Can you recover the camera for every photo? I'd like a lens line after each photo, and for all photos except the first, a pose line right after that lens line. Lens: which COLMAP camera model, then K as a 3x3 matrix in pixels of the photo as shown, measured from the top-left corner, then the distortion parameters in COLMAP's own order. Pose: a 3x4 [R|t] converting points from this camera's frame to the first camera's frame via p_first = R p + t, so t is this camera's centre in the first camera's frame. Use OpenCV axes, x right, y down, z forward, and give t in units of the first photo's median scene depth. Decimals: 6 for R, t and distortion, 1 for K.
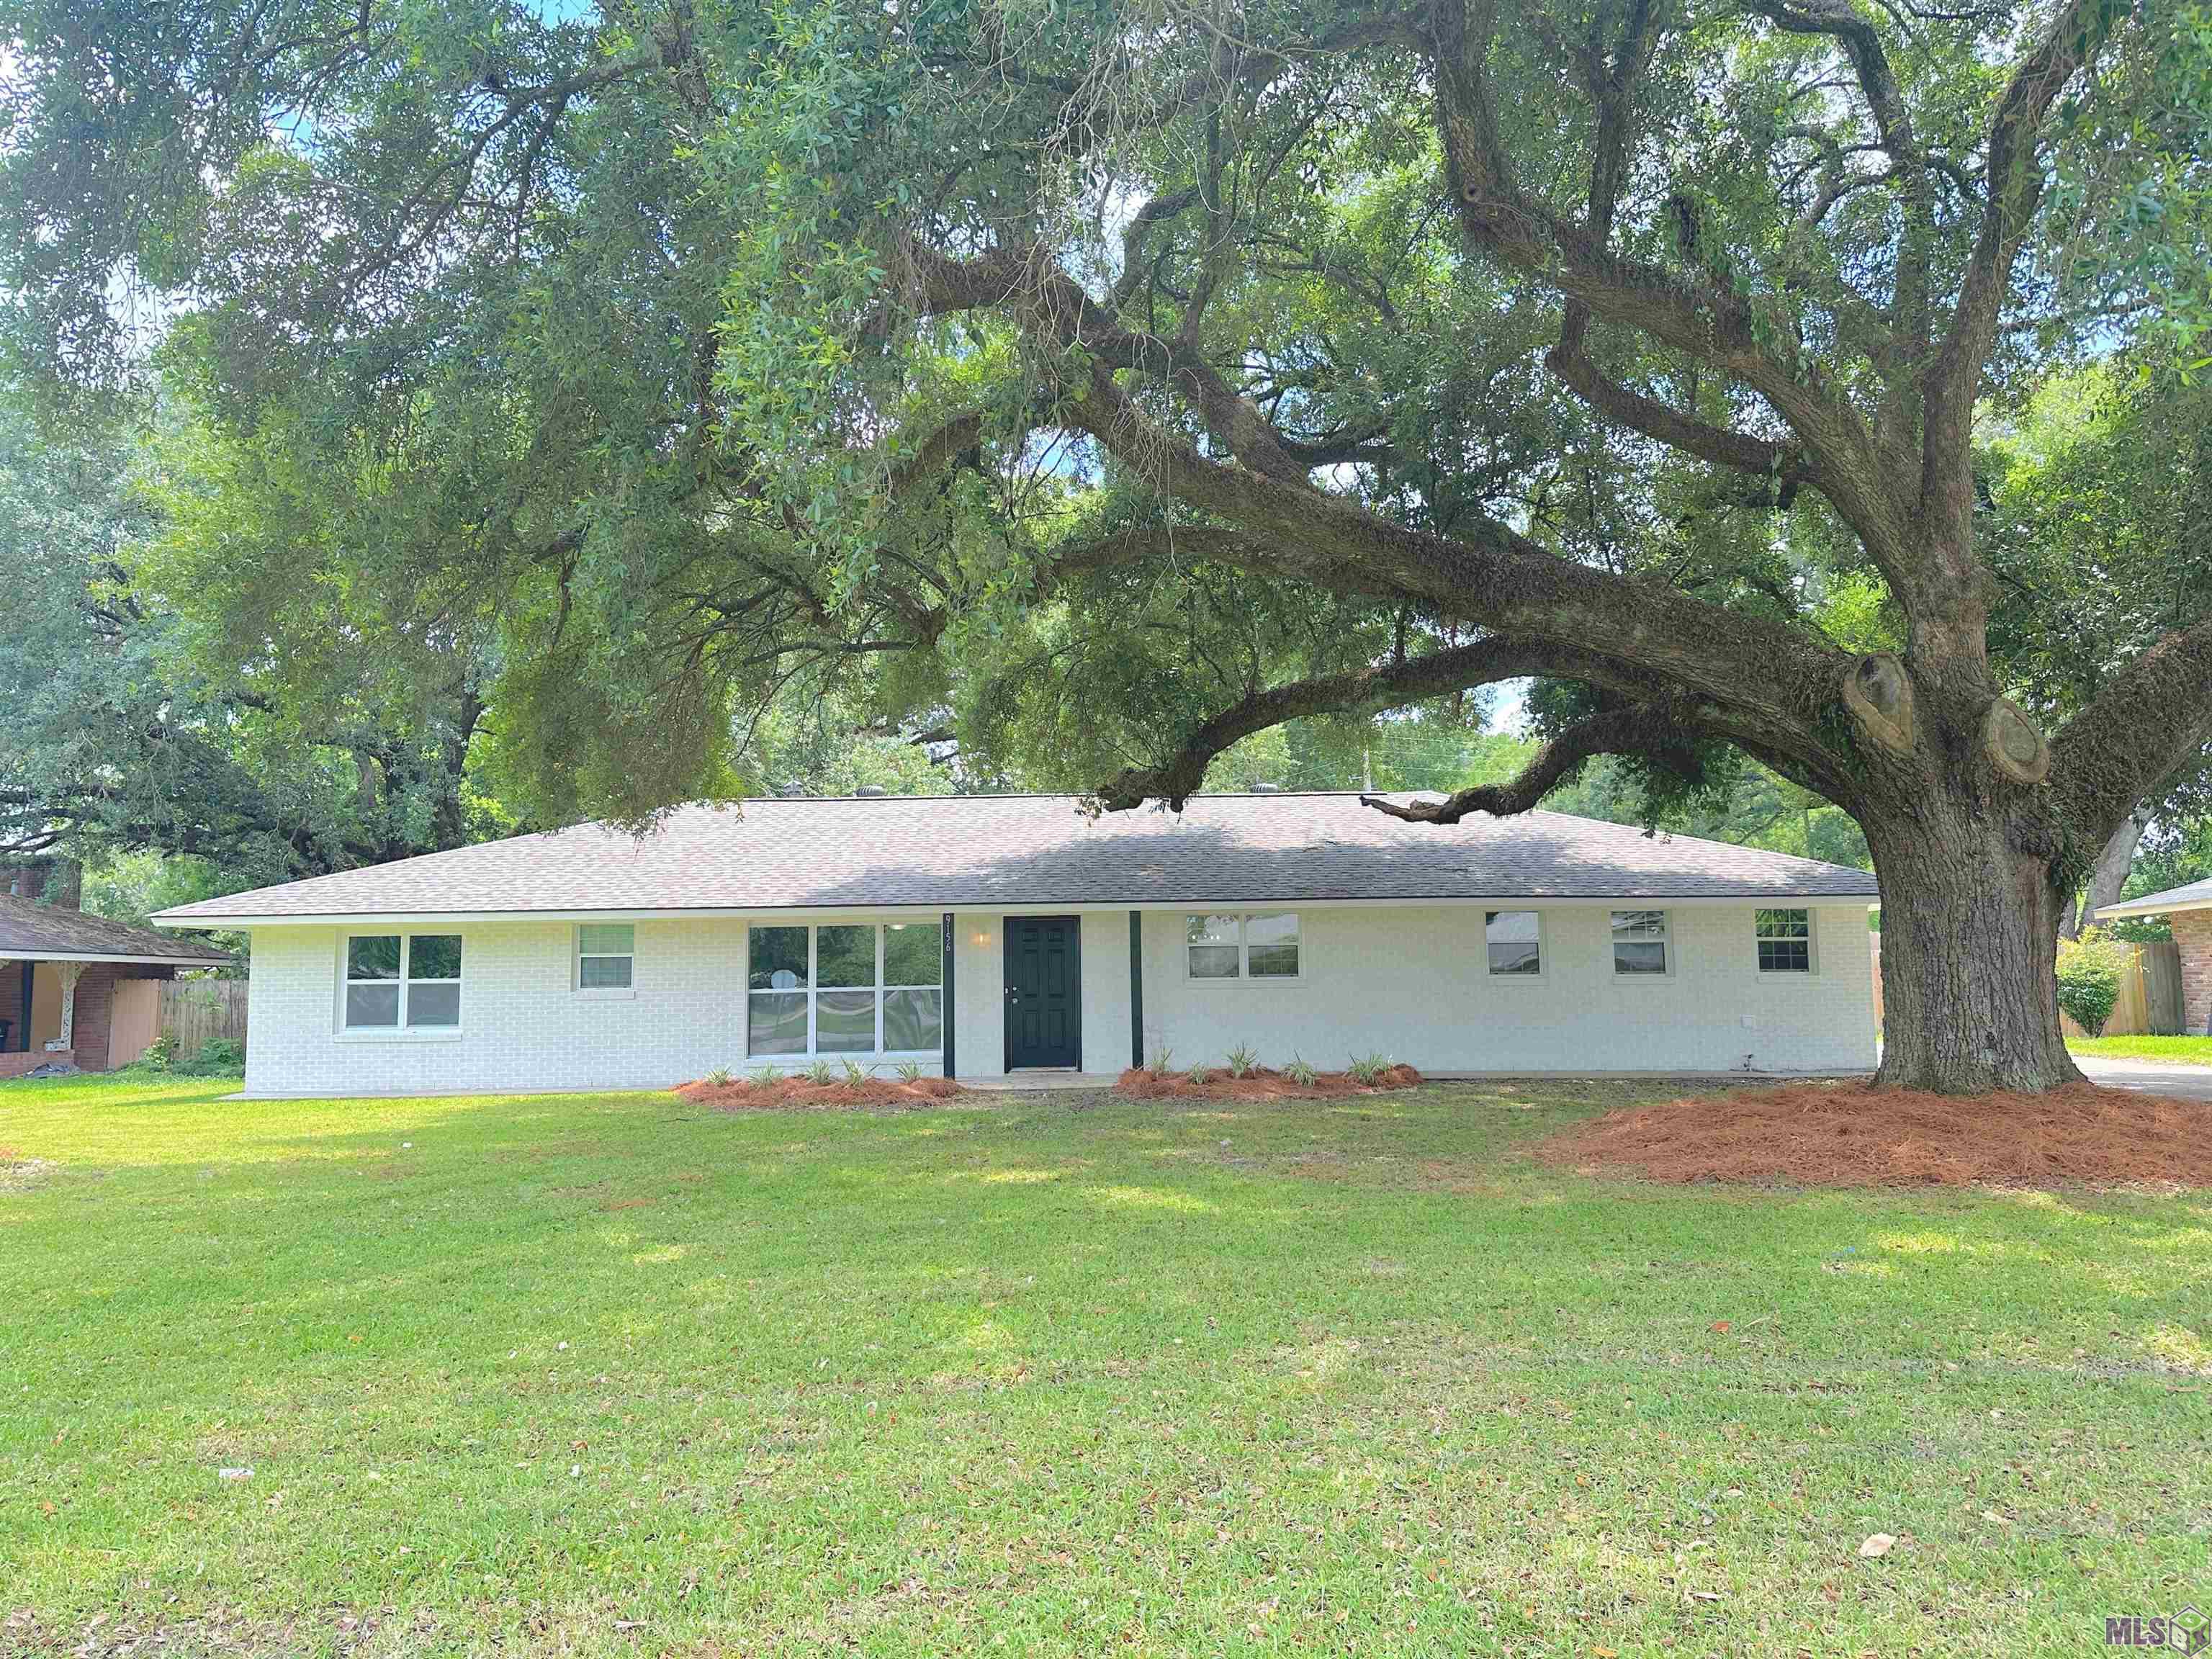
lens RADIAL K [[1558.4, 0, 1106.0], [0, 1558.4, 829.5], [0, 0, 1]] dist [0.098400, -0.136266]
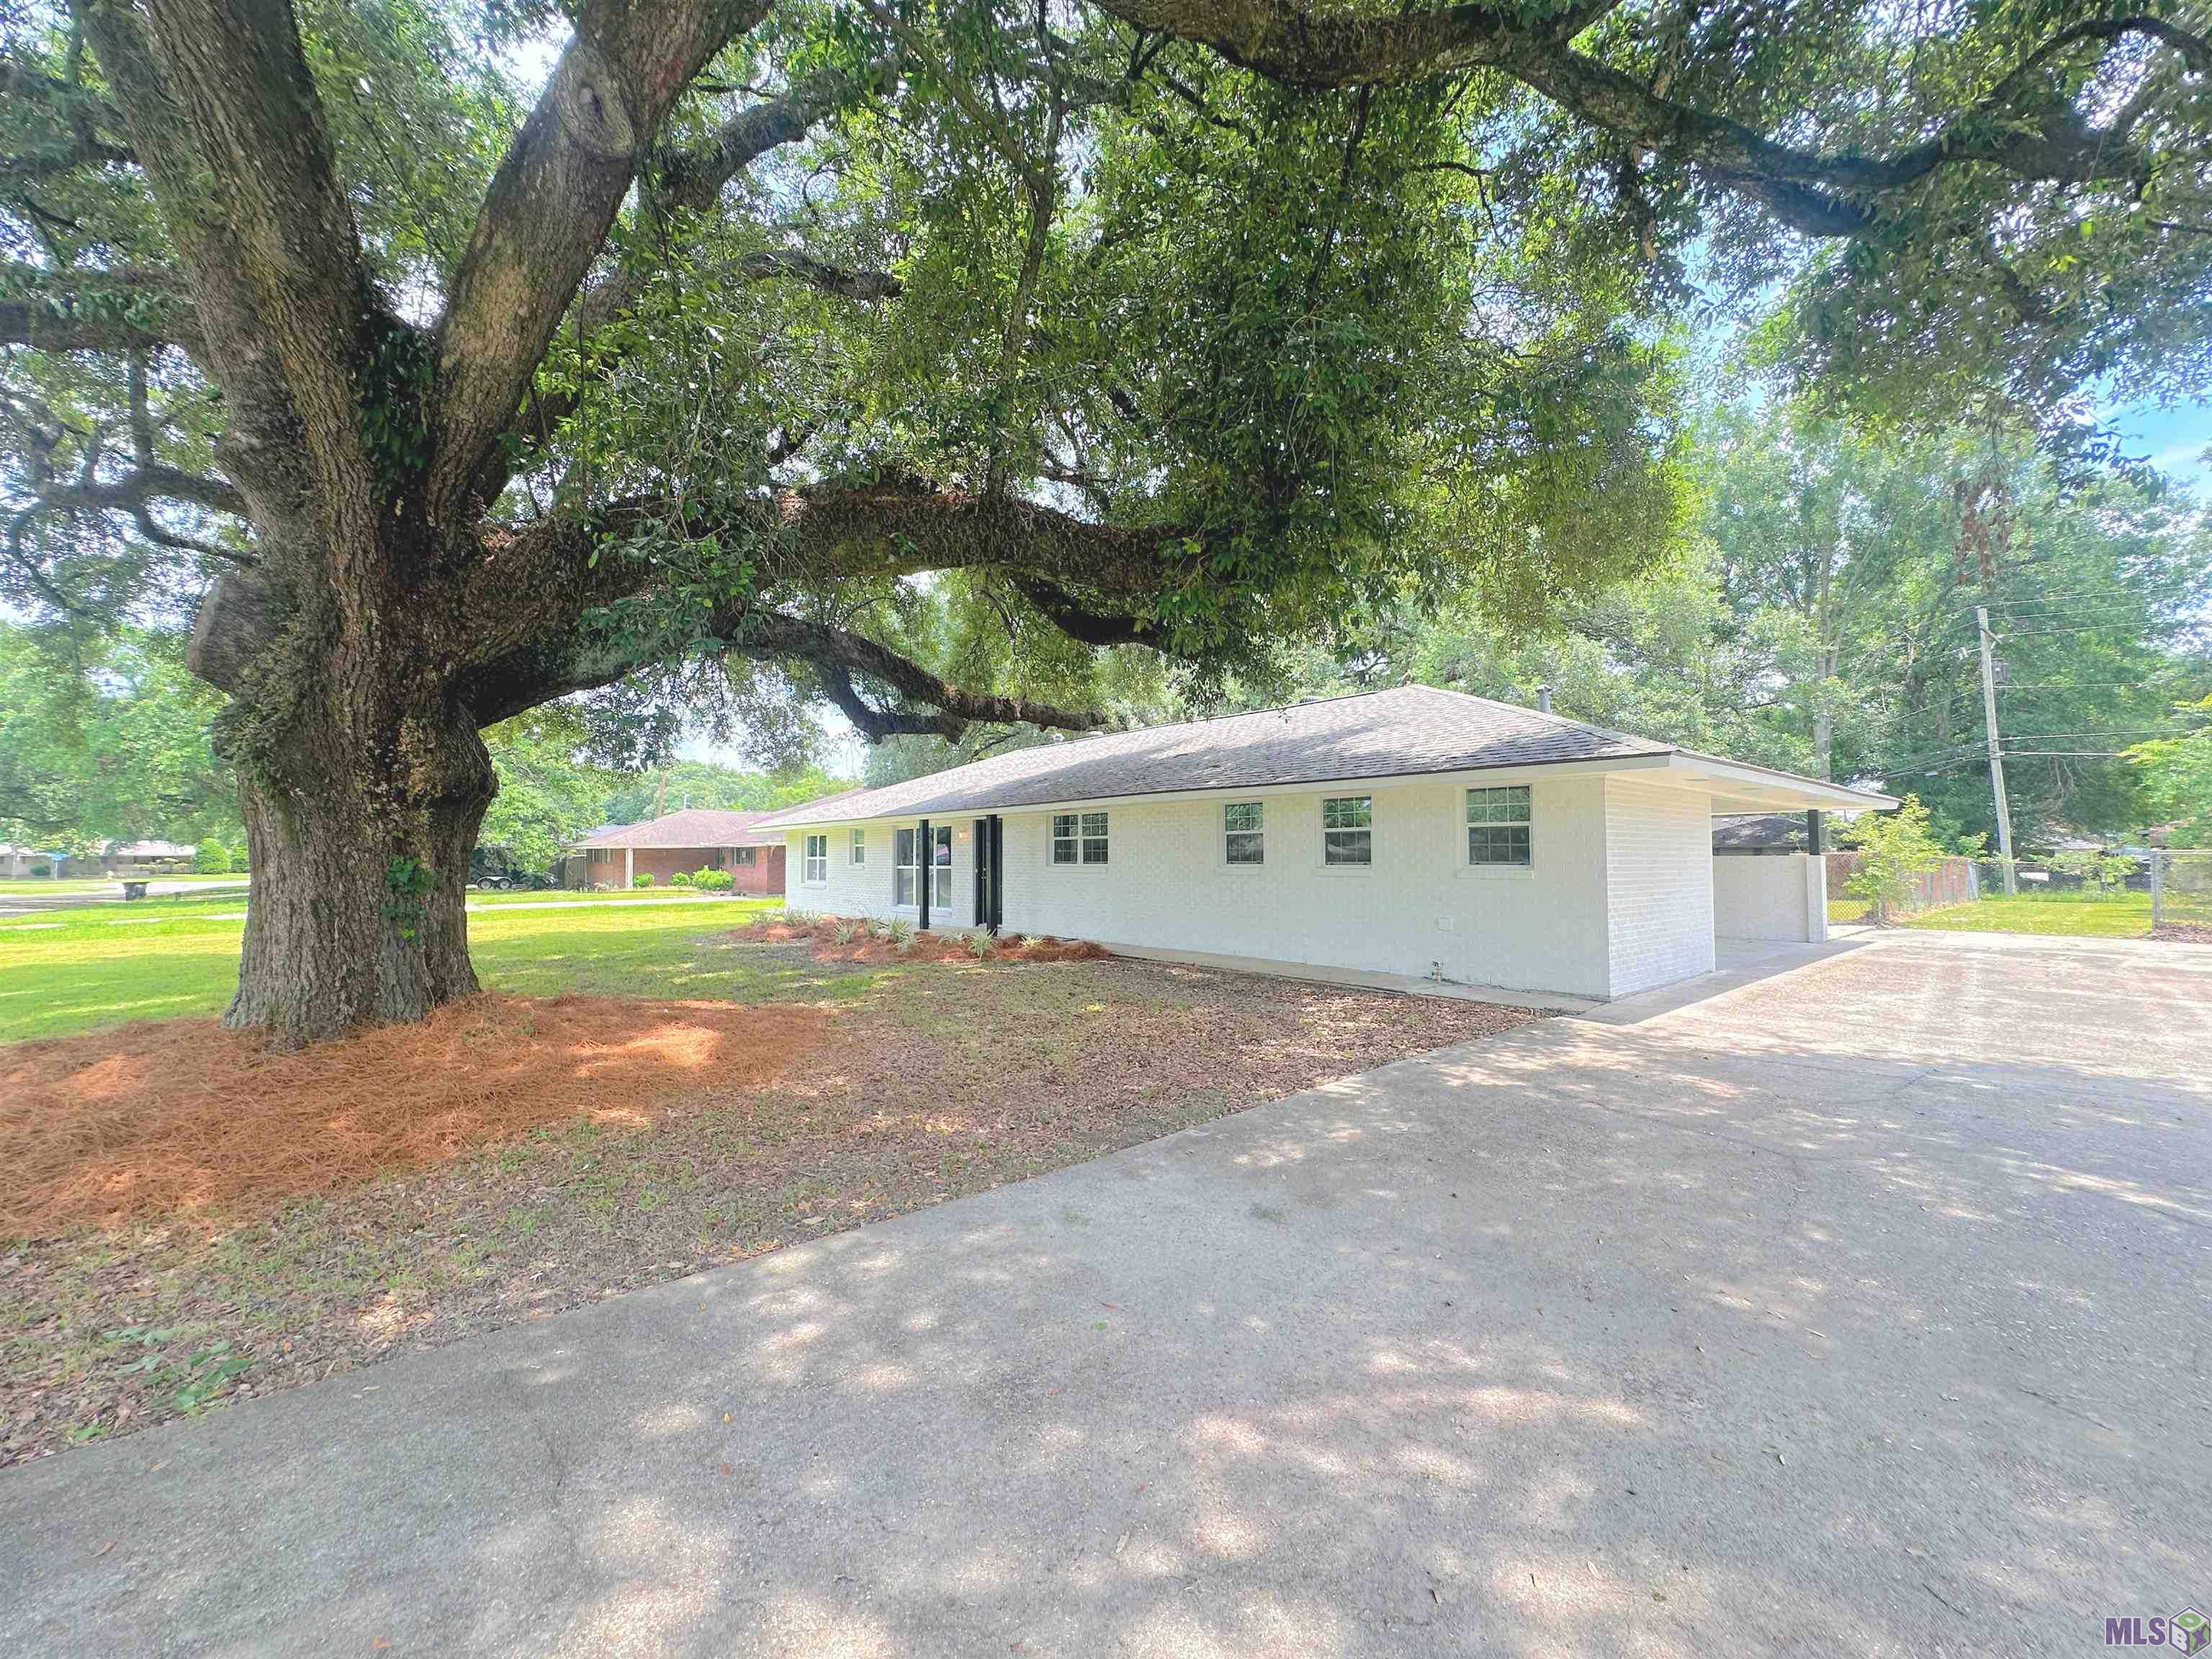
lens RADIAL K [[886.0, 0, 1106.0], [0, 886.0, 829.5], [0, 0, 1]] dist [-0.002644, 0.000494]
pose [[0.645423, -0.014705, -0.763684, 0.663843], [0.076826, 0.995994, 0.045751, 0.036304], [0.759952, -0.088199, 0.643968, 0.564615]]
